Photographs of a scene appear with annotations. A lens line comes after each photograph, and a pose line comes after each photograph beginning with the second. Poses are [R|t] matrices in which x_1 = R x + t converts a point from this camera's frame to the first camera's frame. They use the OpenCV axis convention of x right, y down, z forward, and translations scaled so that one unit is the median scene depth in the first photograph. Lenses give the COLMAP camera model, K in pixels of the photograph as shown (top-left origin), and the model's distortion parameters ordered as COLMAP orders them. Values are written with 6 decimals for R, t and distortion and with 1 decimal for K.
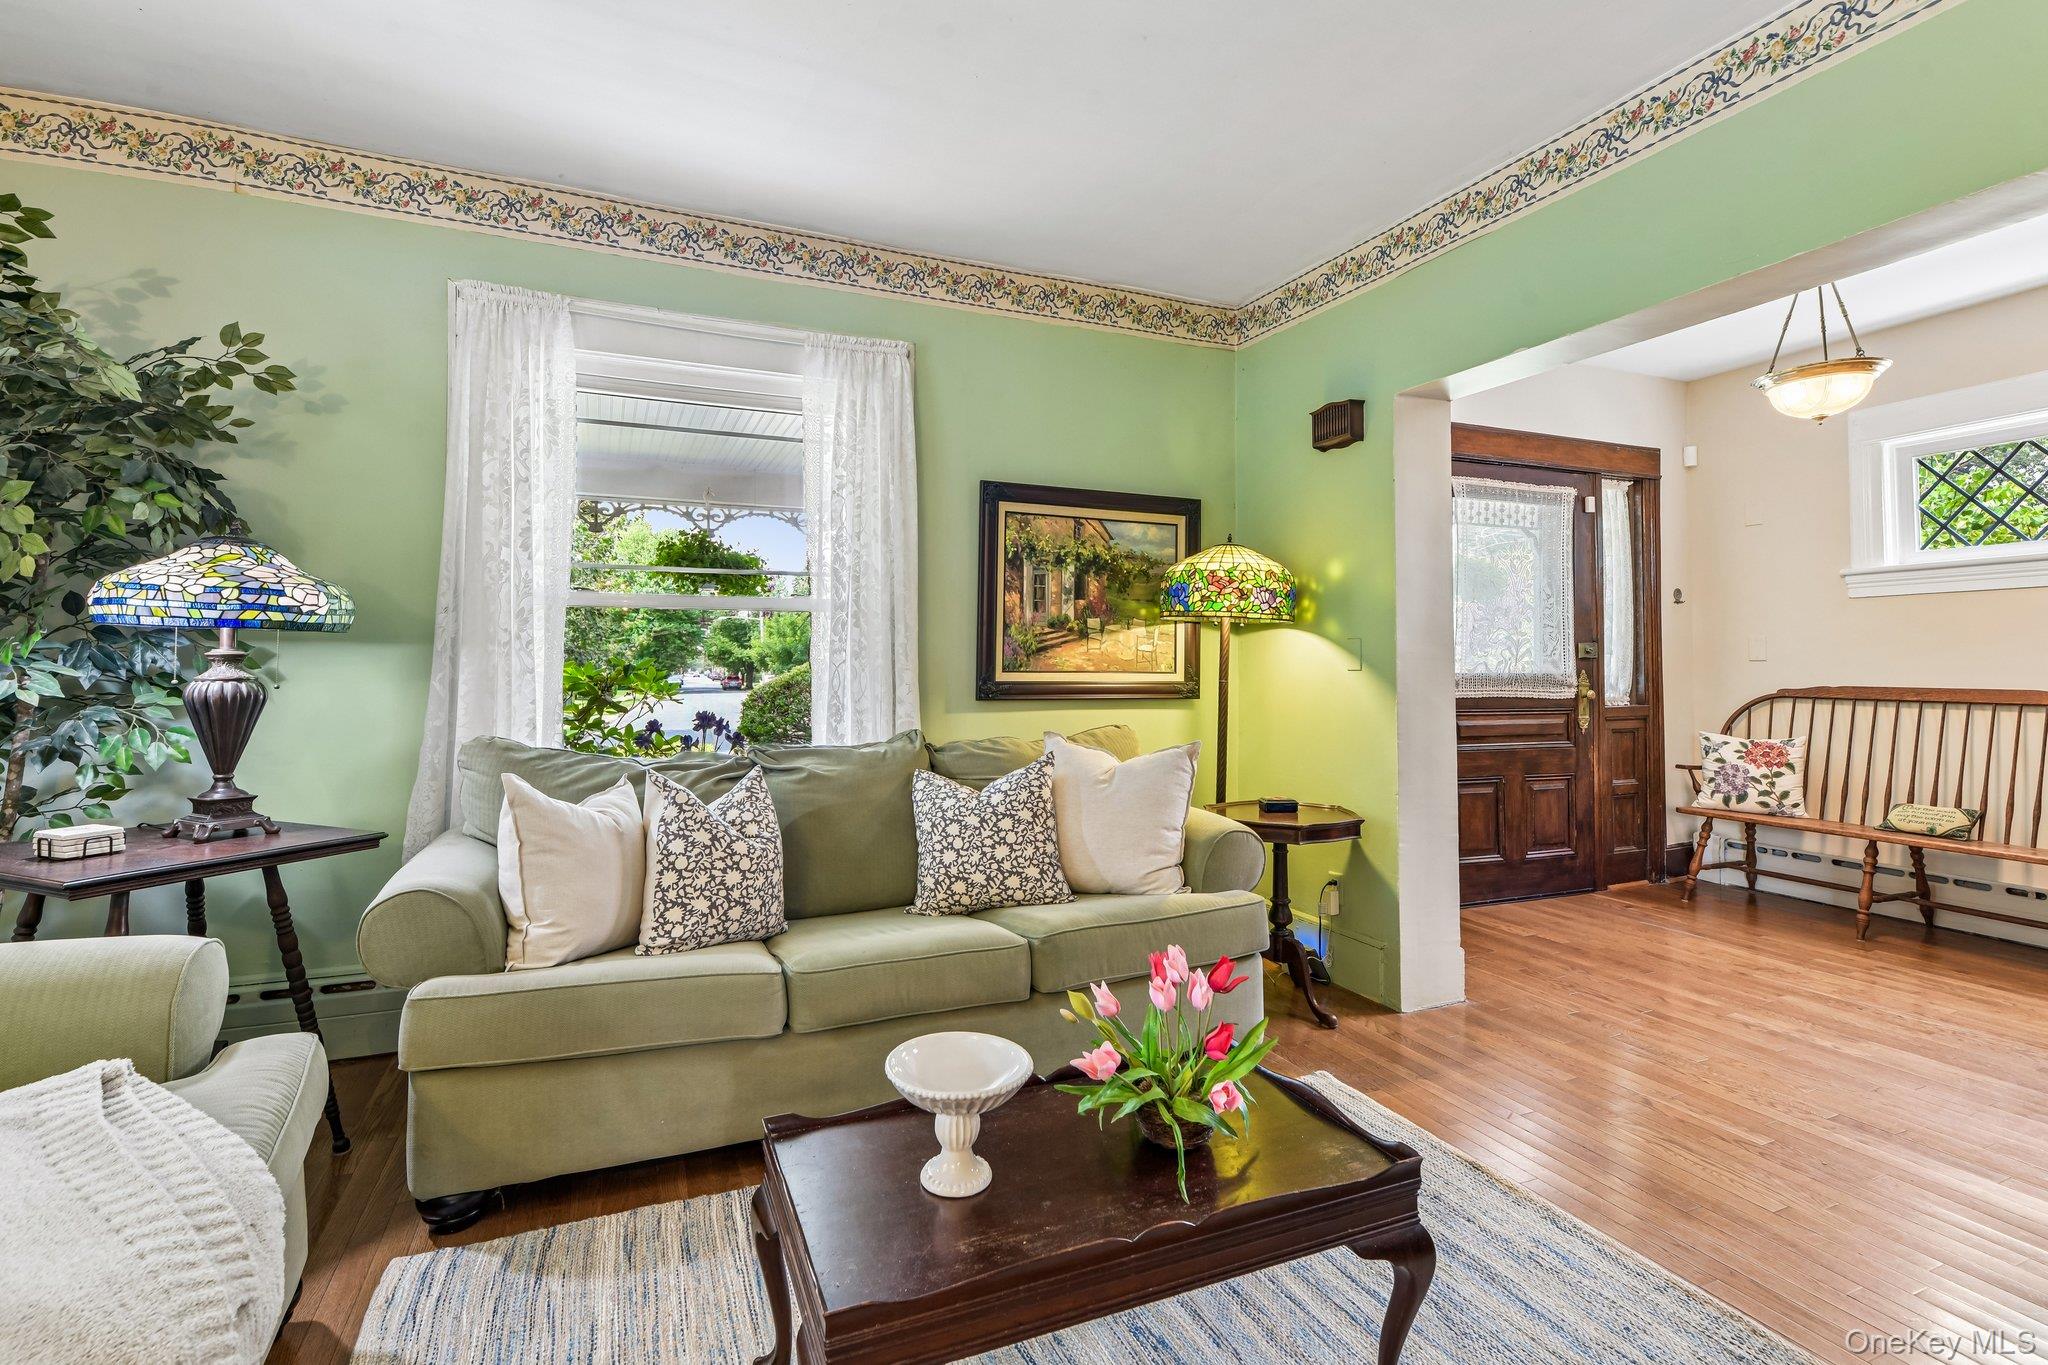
lens RADIAL K [[939.4, 0, 1030.4], [0, 939.4, 619.0], [0, 0, 1]] dist [-0.000081, -0.000020]
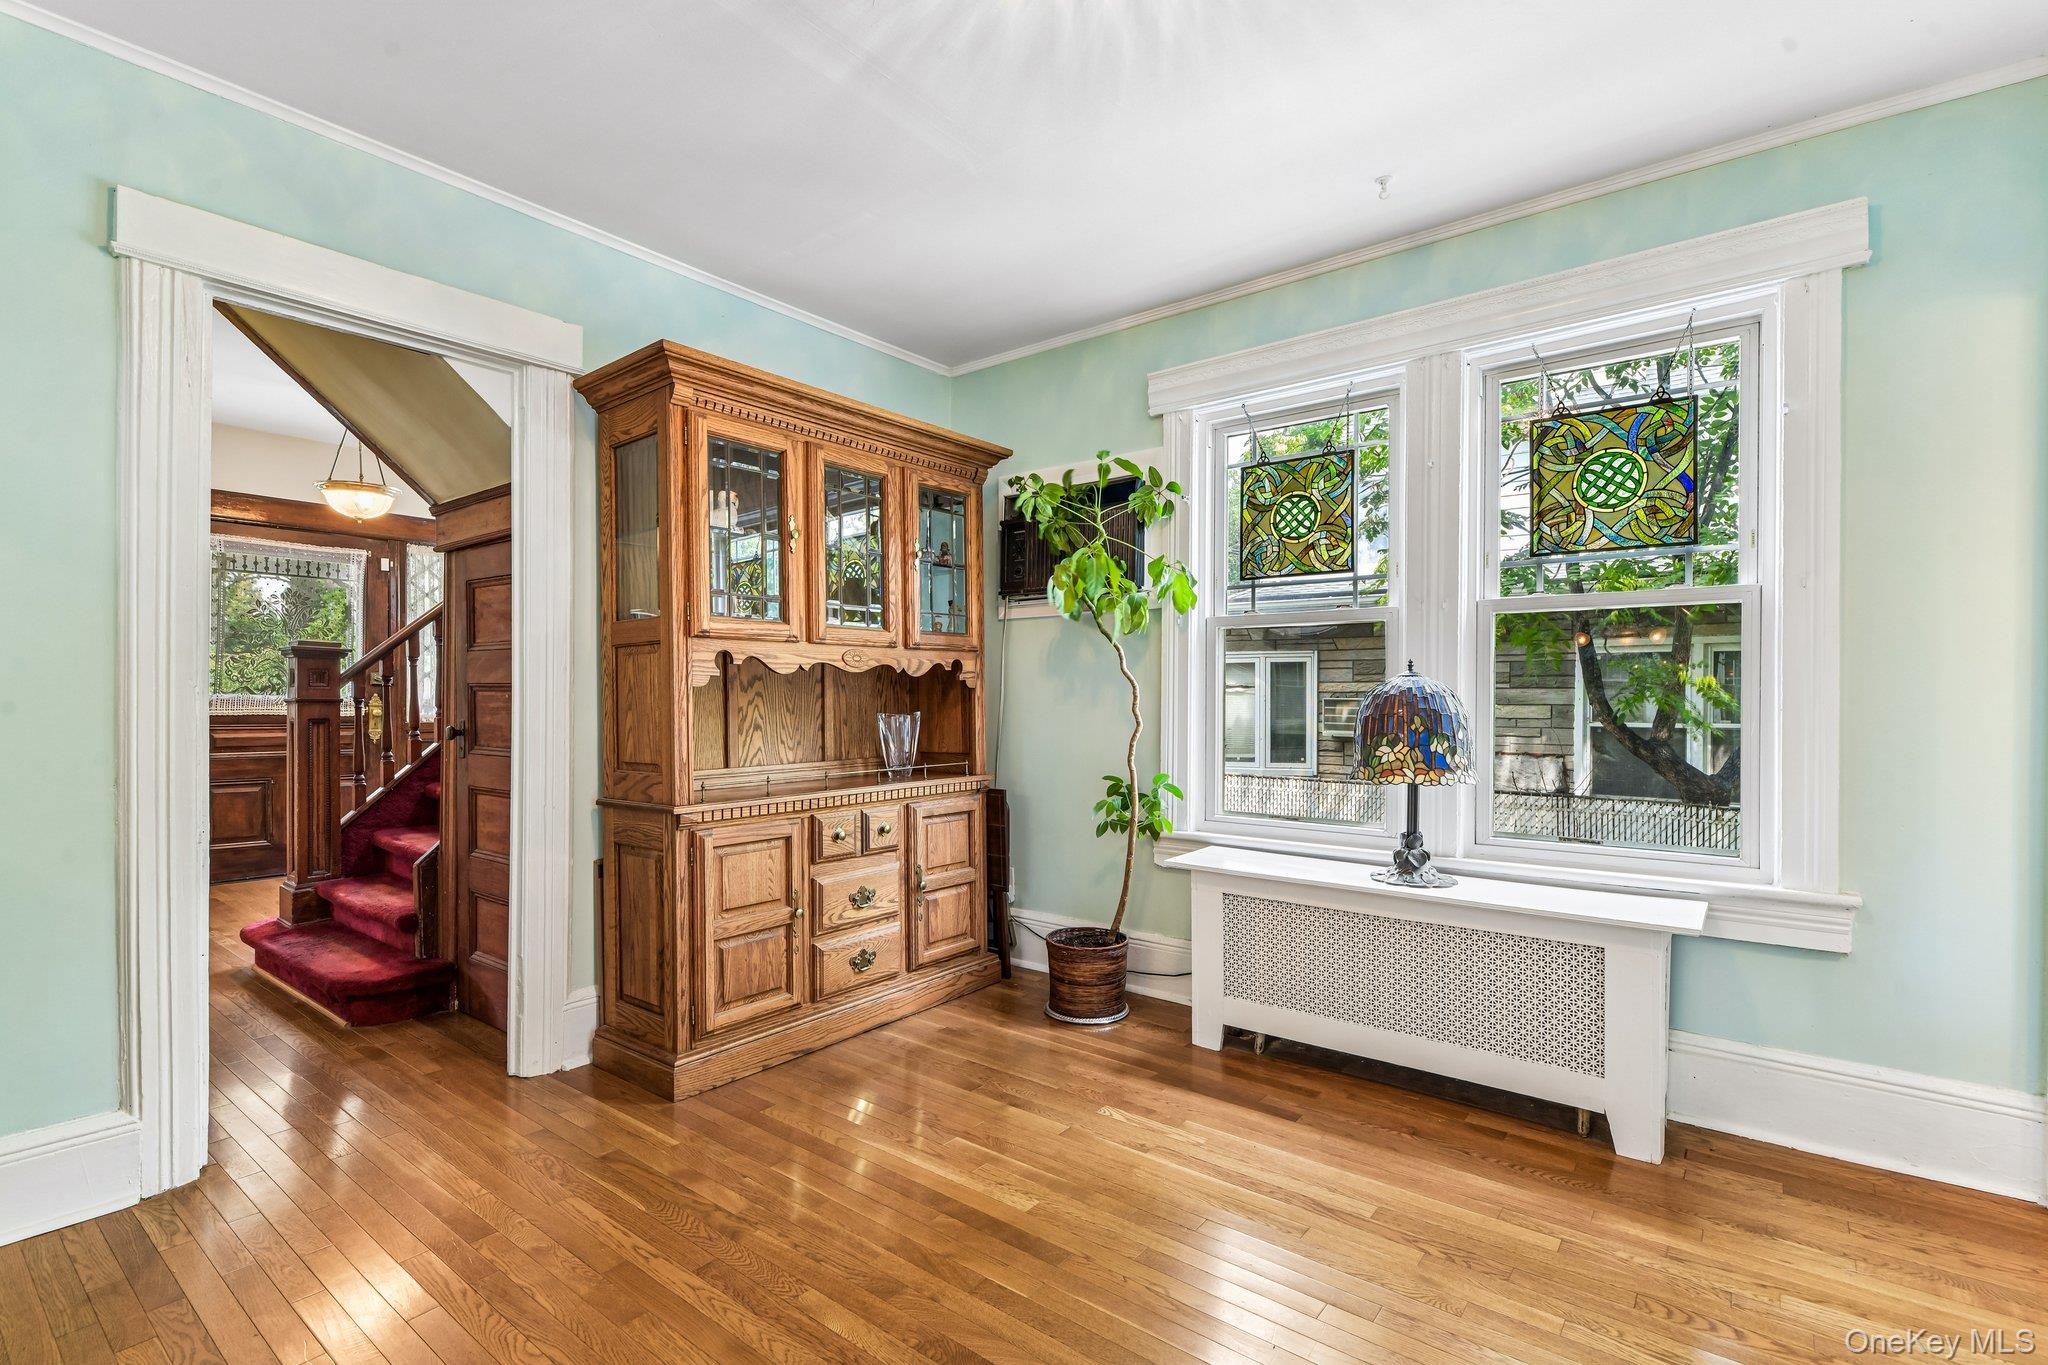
lens RADIAL K [[949.8, 0, 1020.6], [0, 949.8, 703.5], [0, 0, 1]] dist [0.004848, -0.000349]
pose [[0.878464, 0.001260, 0.477807, 0.972636], [-0.029305, 0.998256, 0.051245, -0.032745], [-0.476909, -0.059019, 0.876969, -0.733212]]
